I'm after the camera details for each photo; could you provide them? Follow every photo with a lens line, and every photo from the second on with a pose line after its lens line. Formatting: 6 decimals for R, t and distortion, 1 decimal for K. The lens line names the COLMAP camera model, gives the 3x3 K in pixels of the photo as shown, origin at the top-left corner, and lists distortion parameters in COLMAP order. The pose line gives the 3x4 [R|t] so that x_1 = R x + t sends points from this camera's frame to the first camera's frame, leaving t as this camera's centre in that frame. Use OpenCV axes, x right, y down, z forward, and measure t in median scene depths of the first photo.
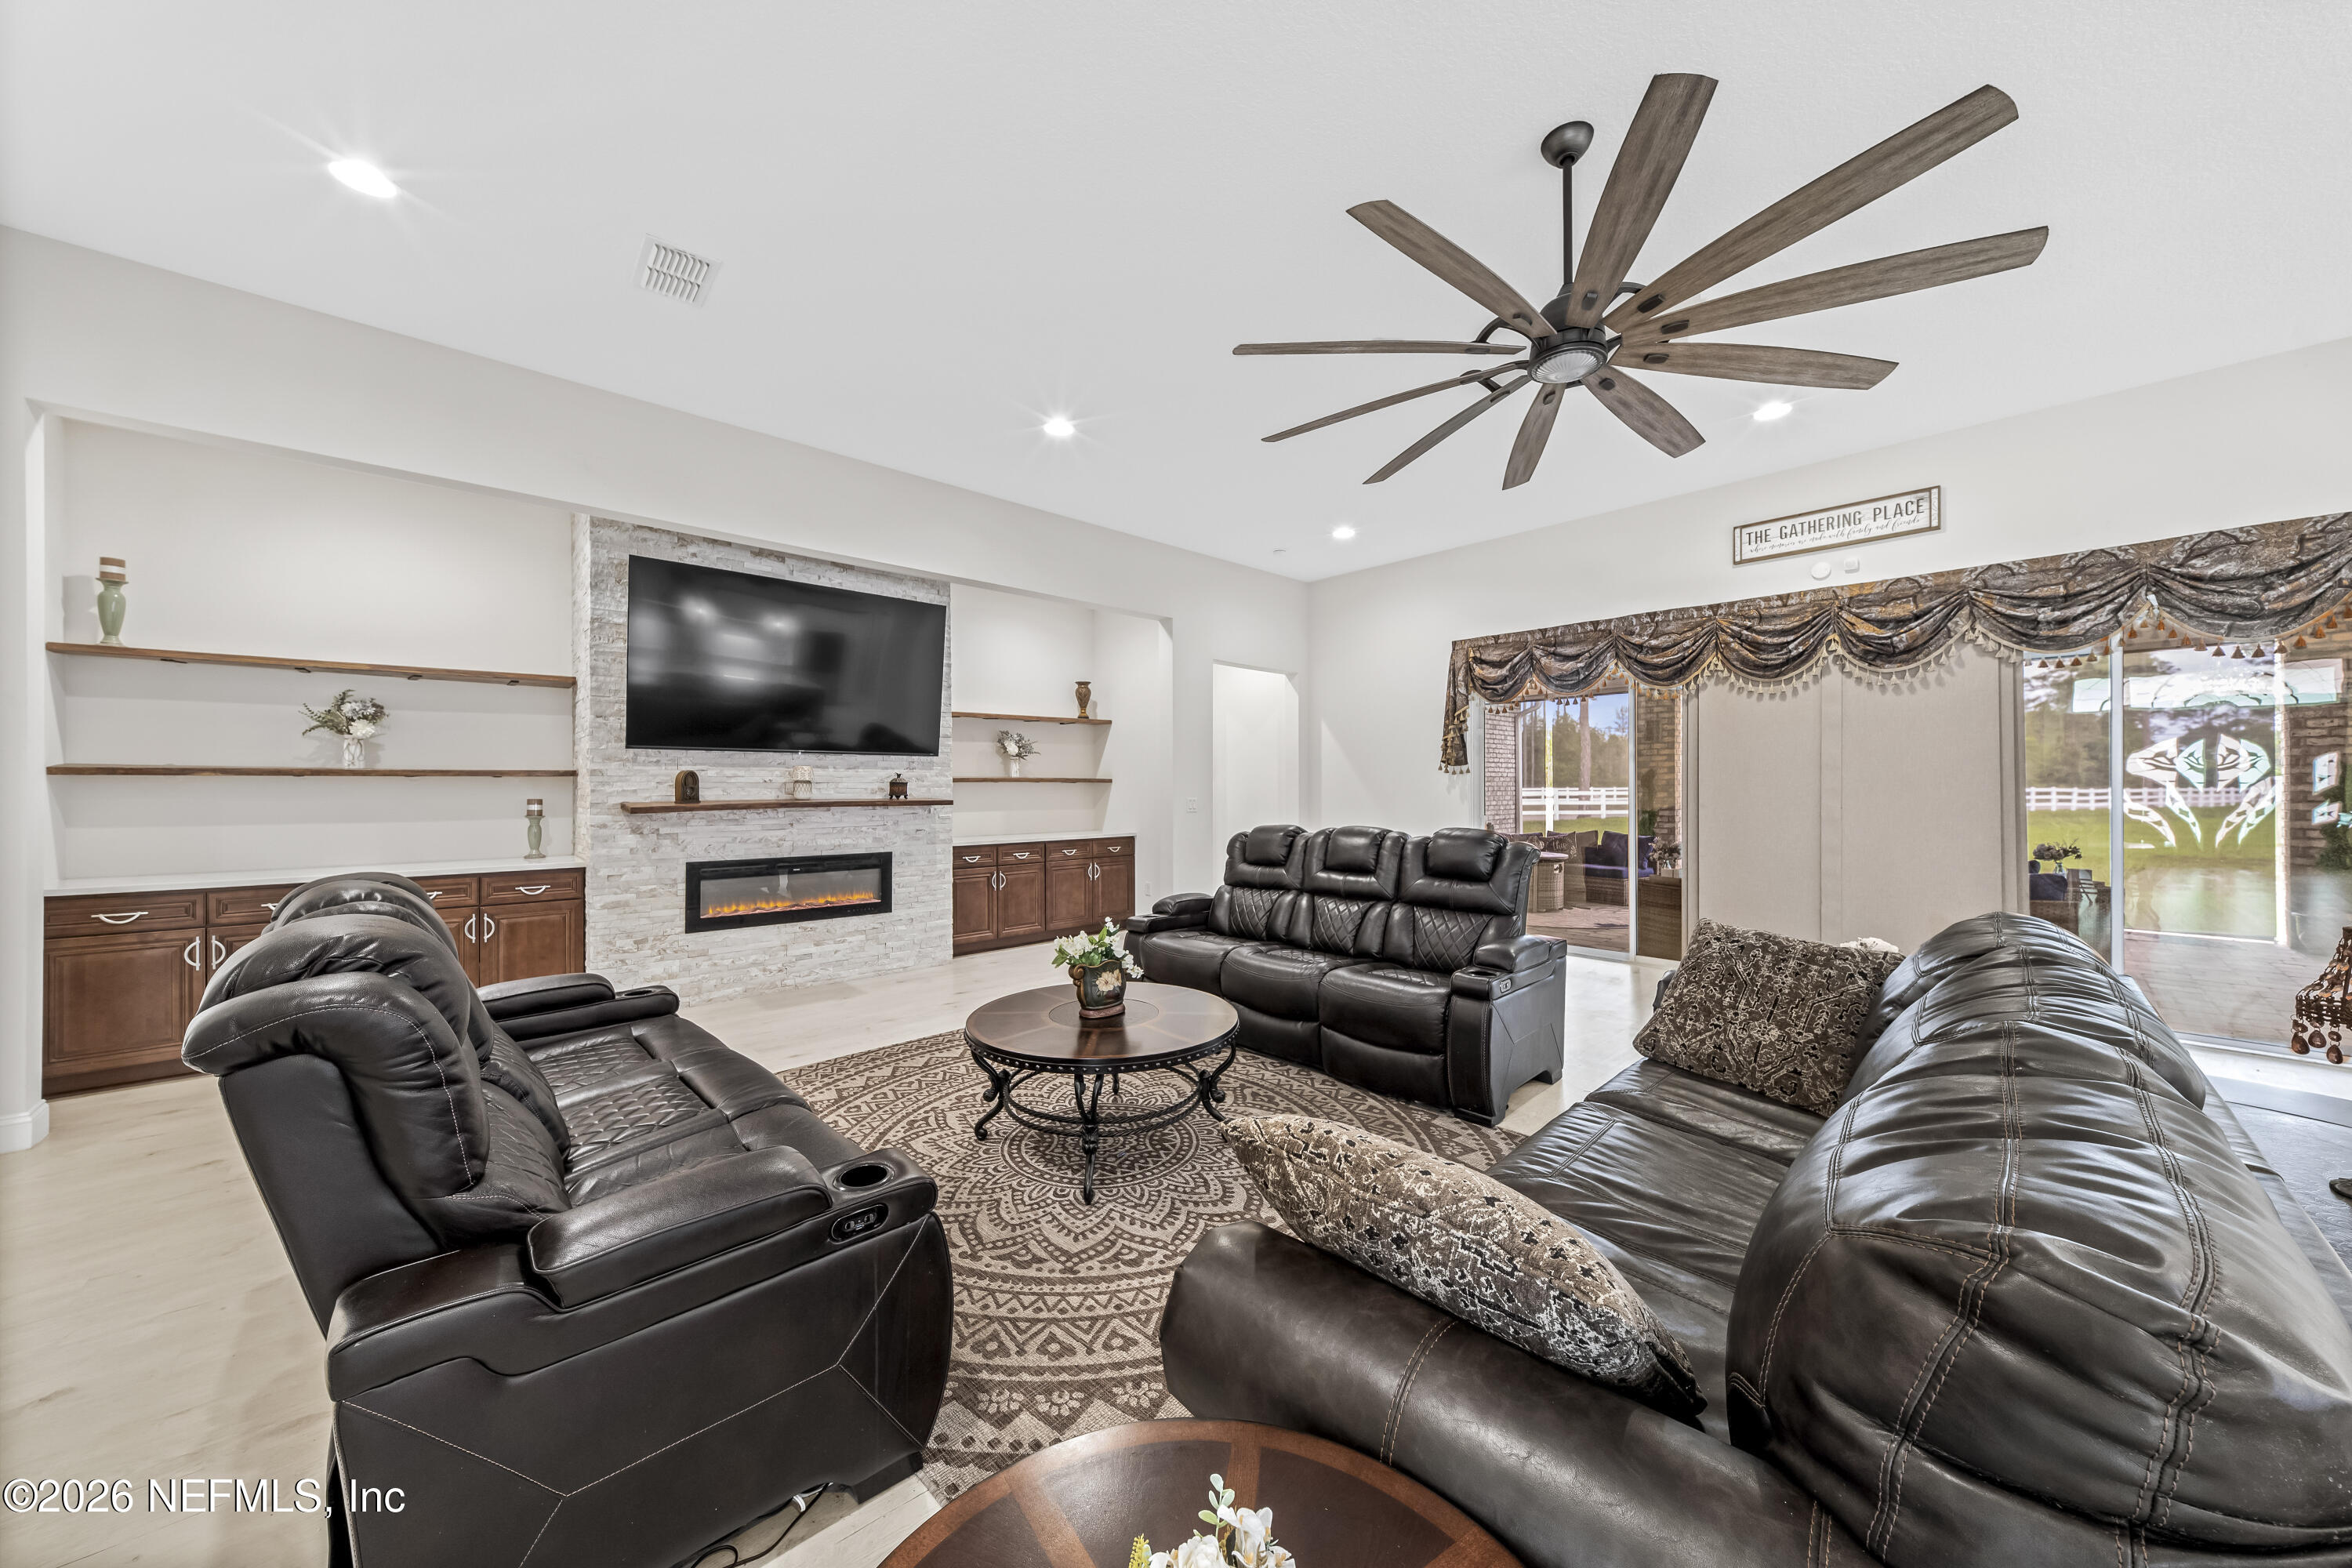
lens RADIAL K [[804.2, 0, 1180.4], [0, 804.2, 781.9], [0, 0, 1]] dist [0.019868, -0.008456]
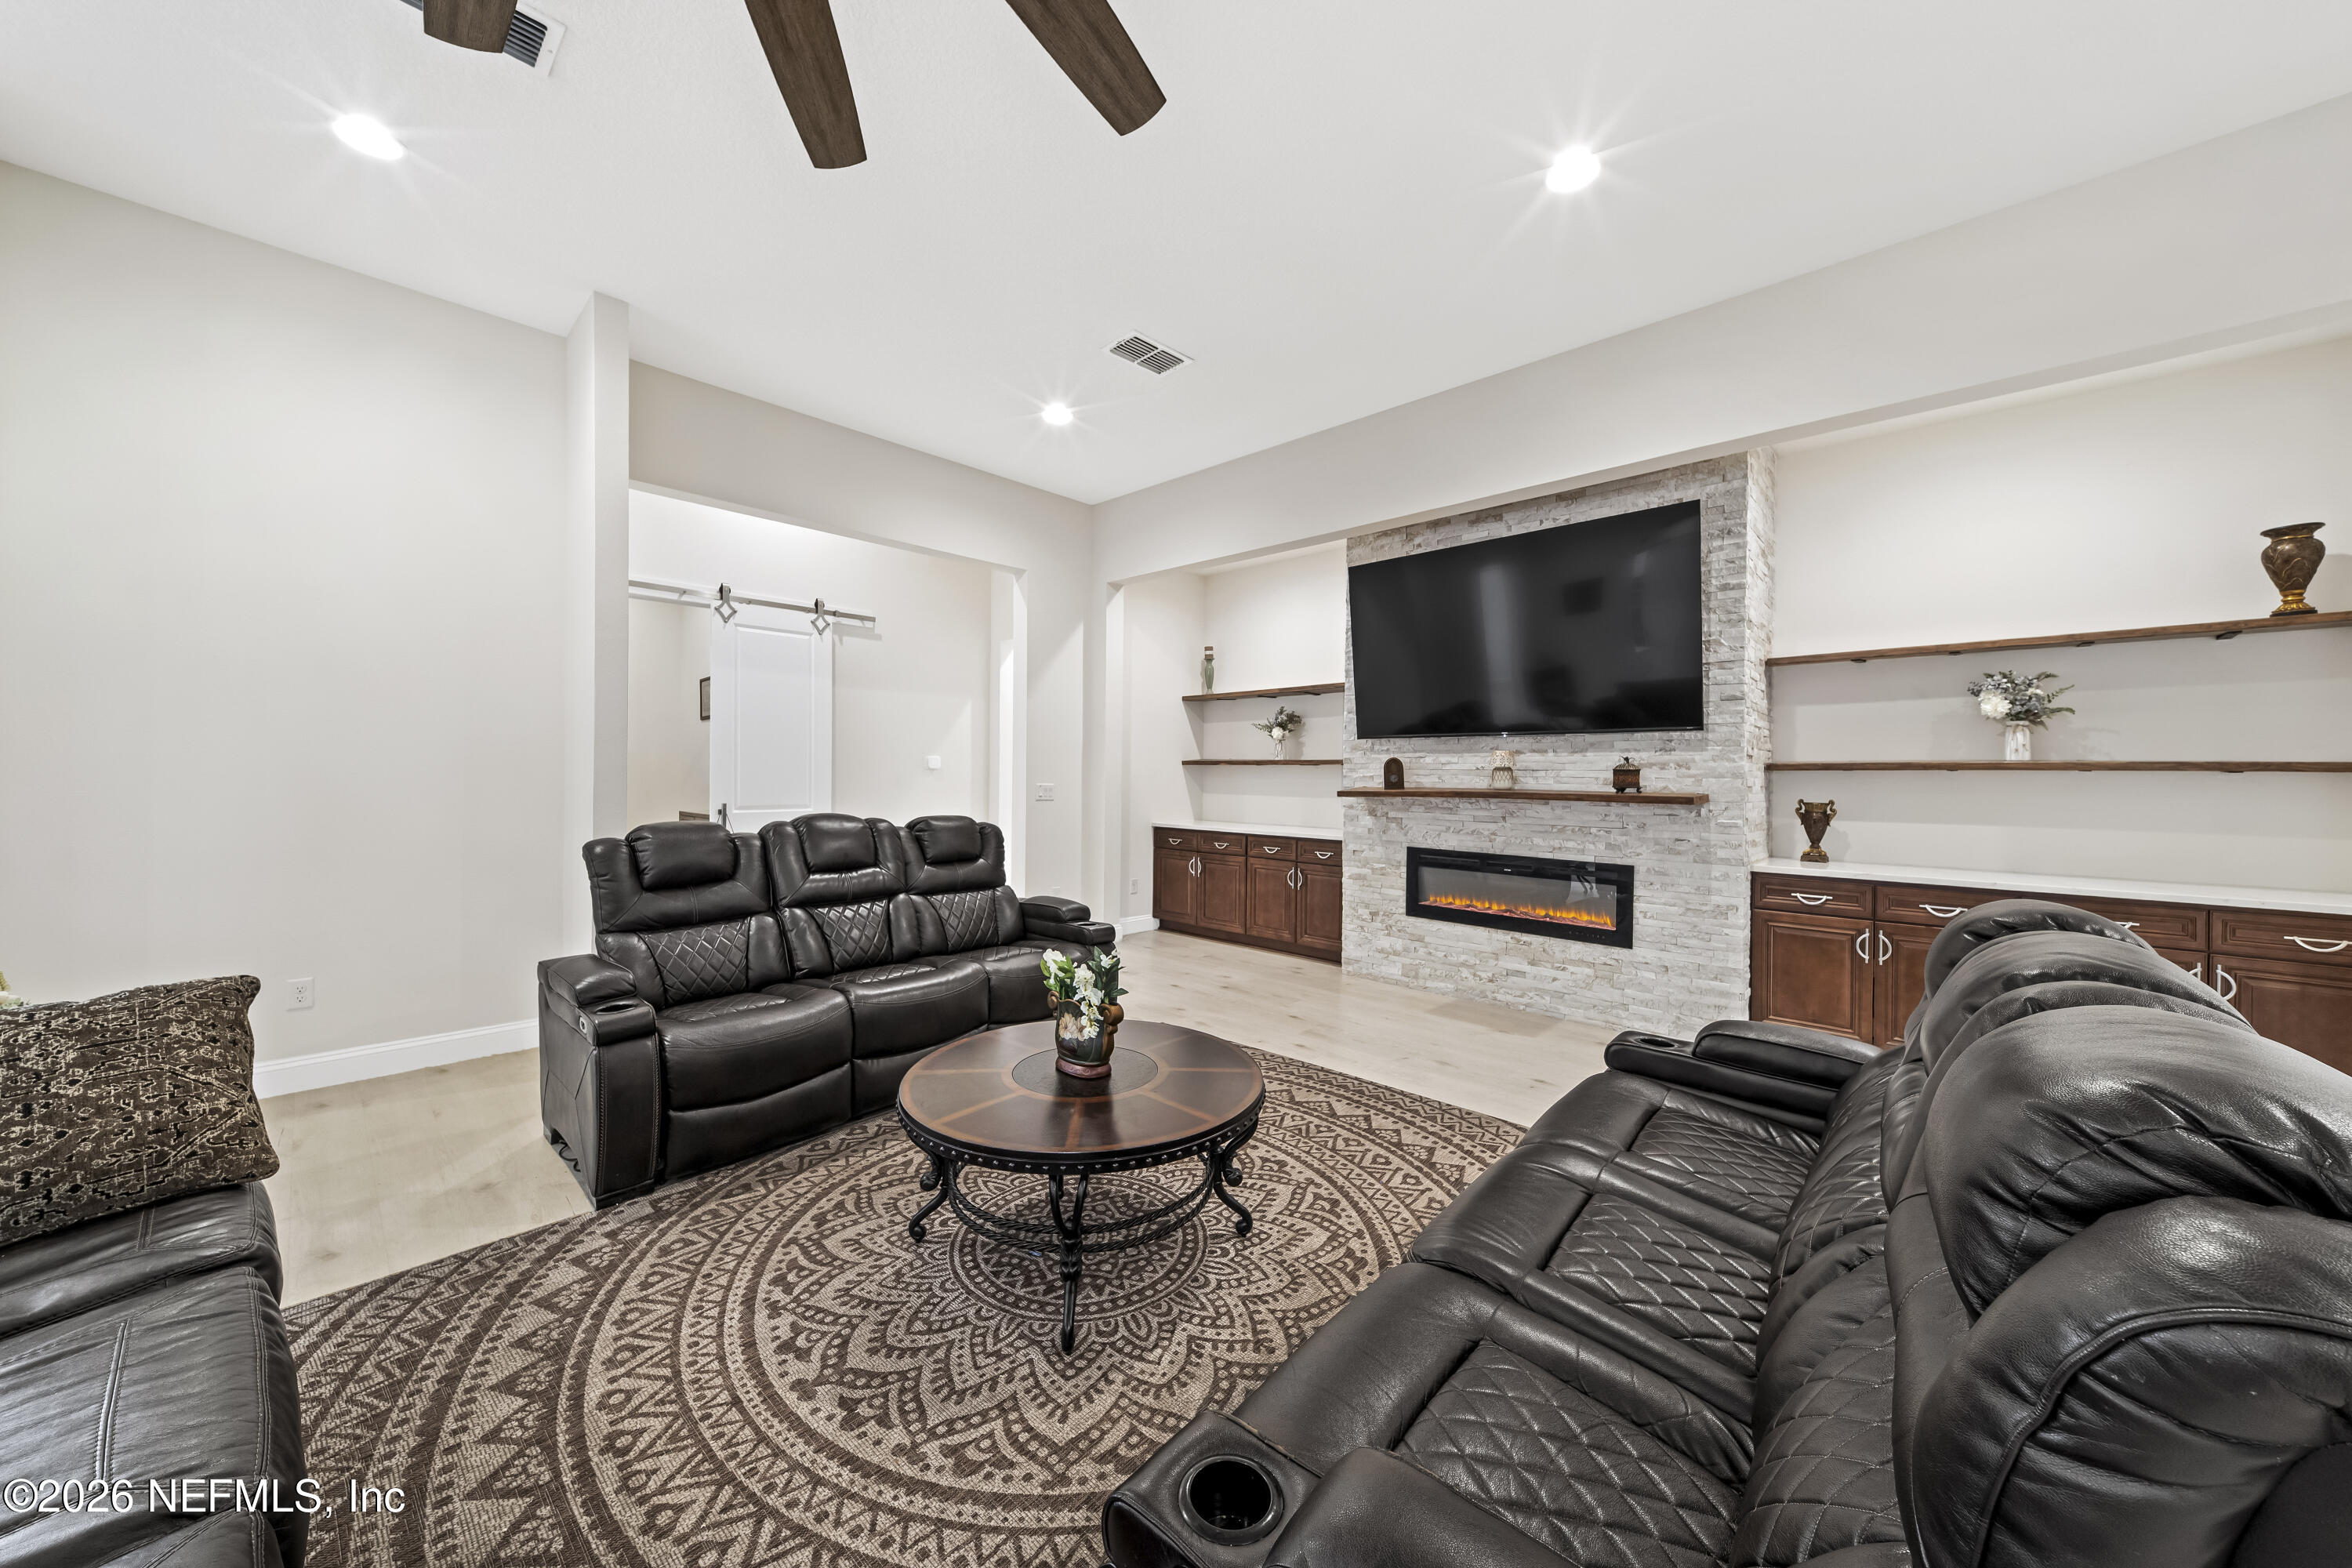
lens RADIAL K [[819.5, 0, 1173.2], [0, 819.5, 779.0], [0, 0, 1]] dist [0.004463, -0.000138]
pose [[0.056423, 0.010418, -0.998353, 0.410238], [-0.004529, 0.999938, 0.010179, 0.003512], [0.998397, 0.003947, 0.056466, 0.635023]]
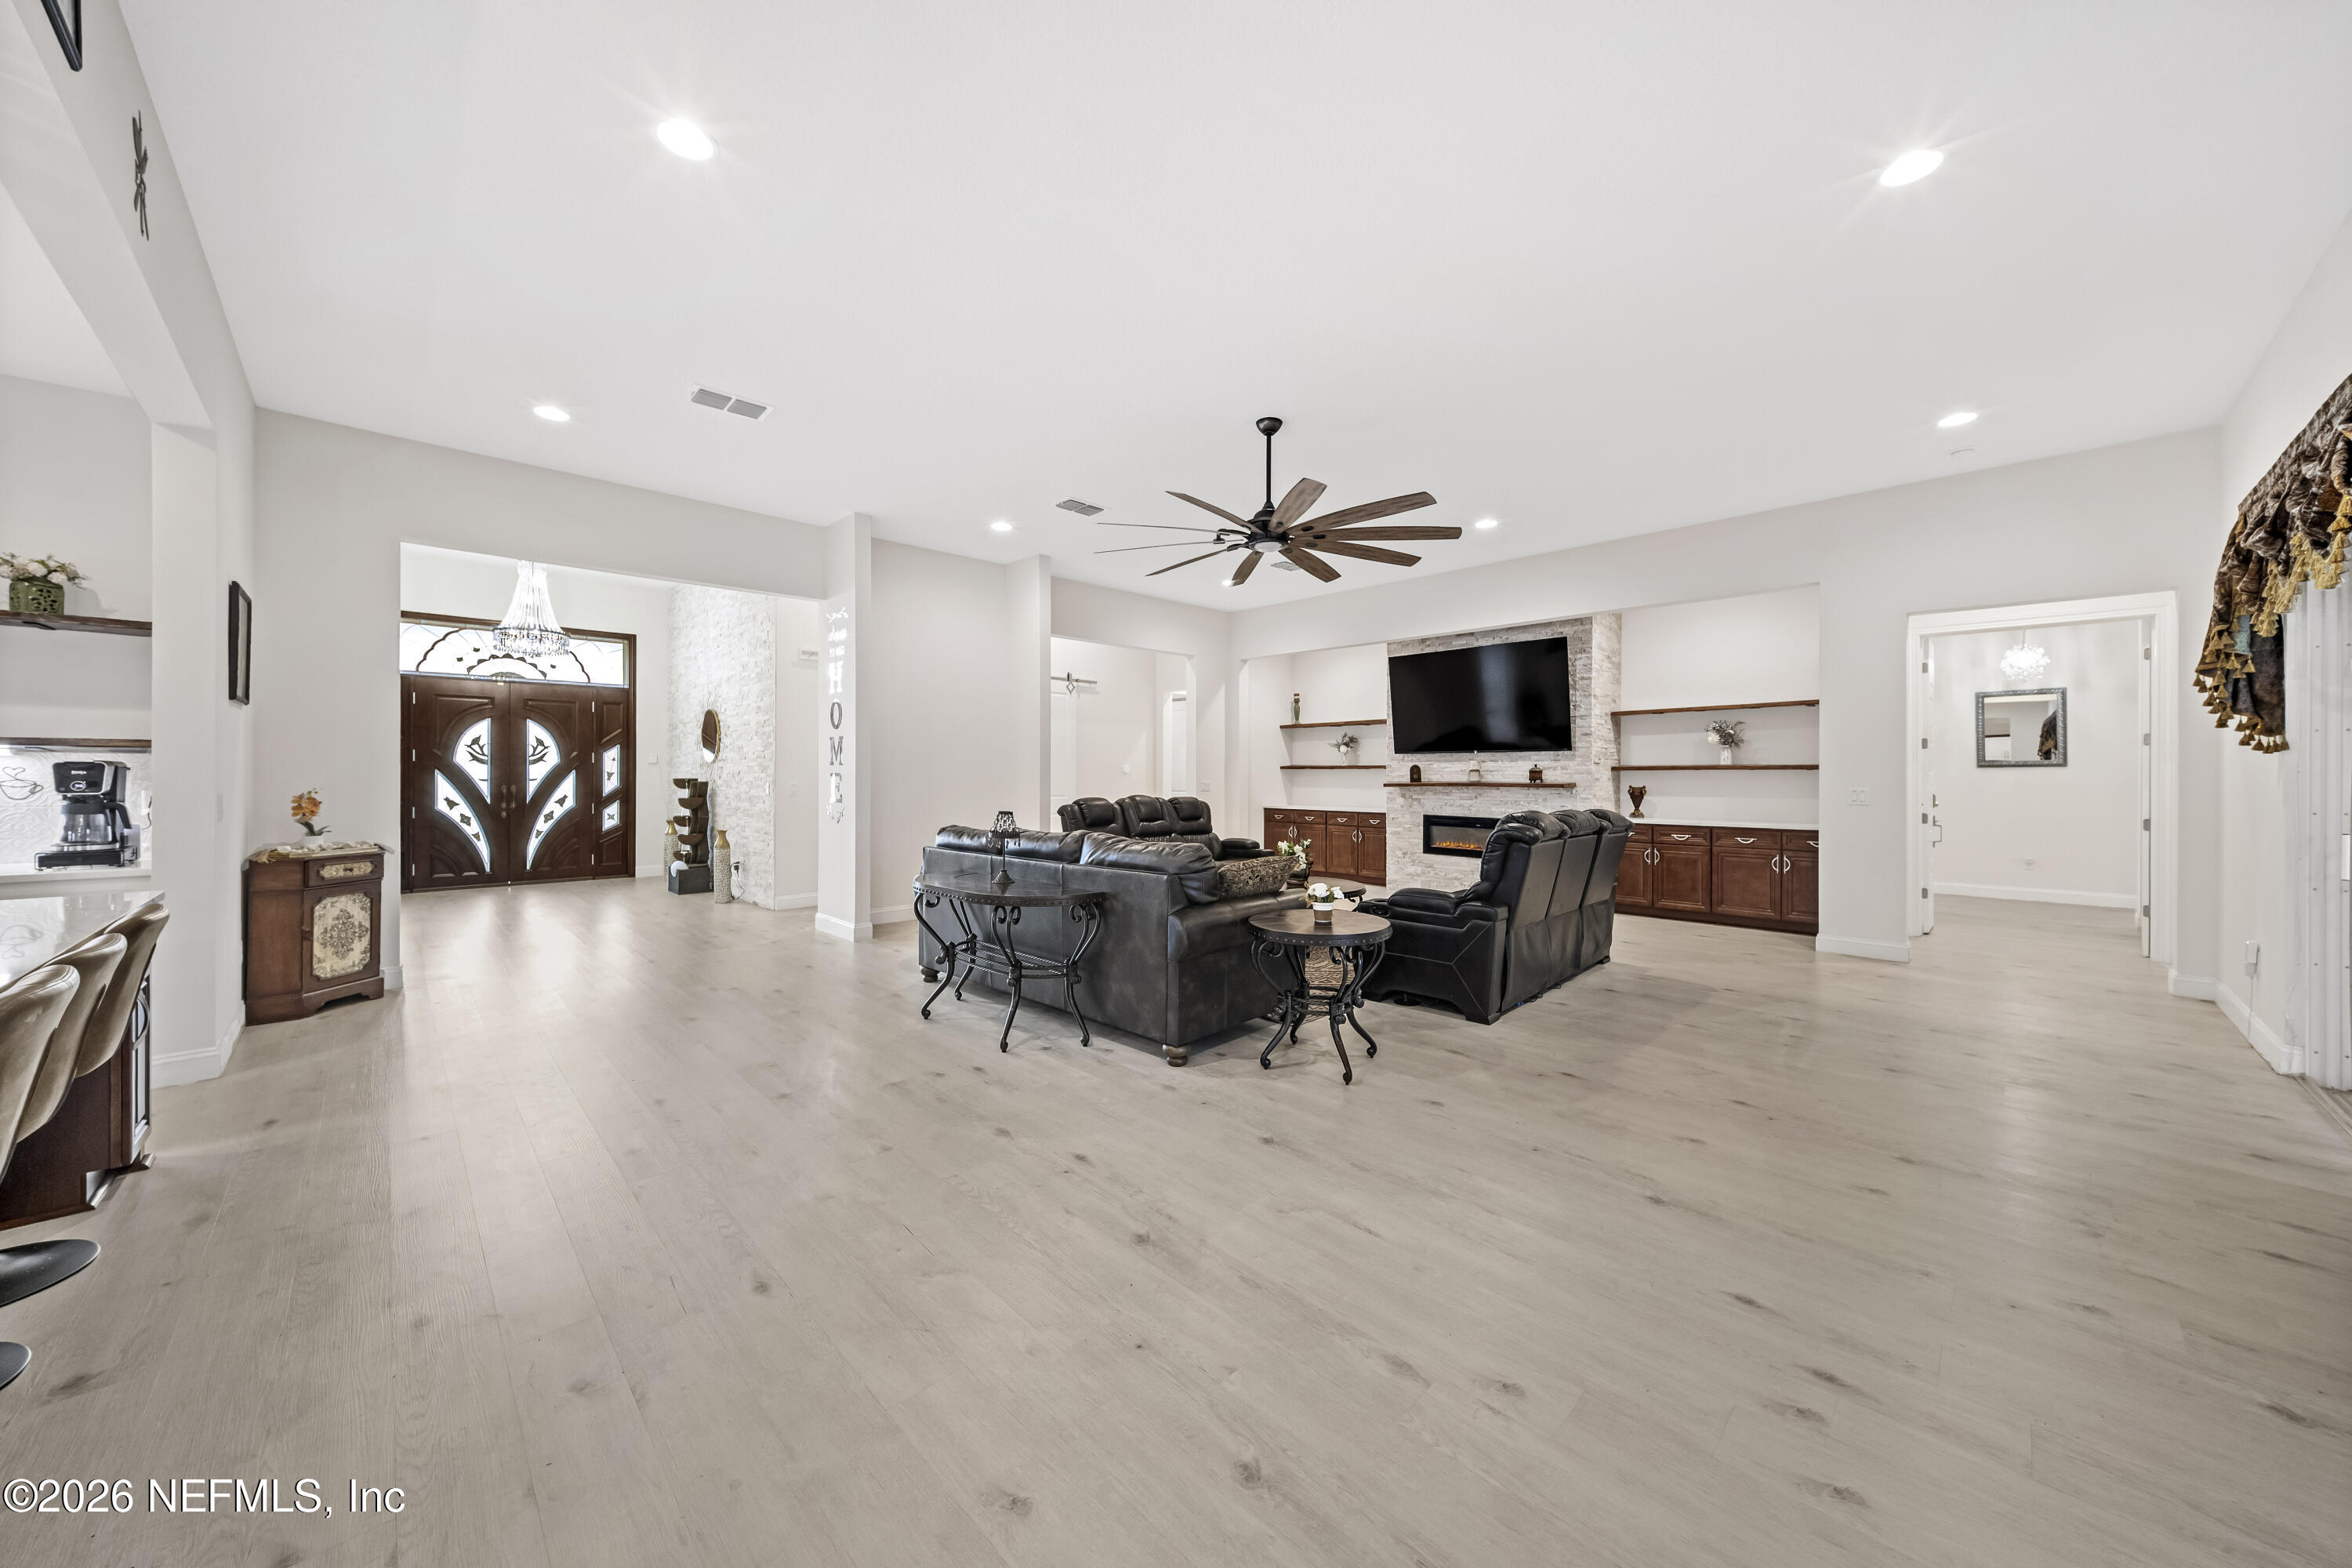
lens RADIAL K [[815.1, 0, 1167.6], [0, 815.1, 774.6], [0, 0, 1]] dist [0.002595, 0.000001]
pose [[0.016627, 0.003405, -0.999856, 1.208710], [0.003774, 0.999987, 0.003469, 0.000085], [0.999855, -0.003831, 0.016614, 0.386017]]
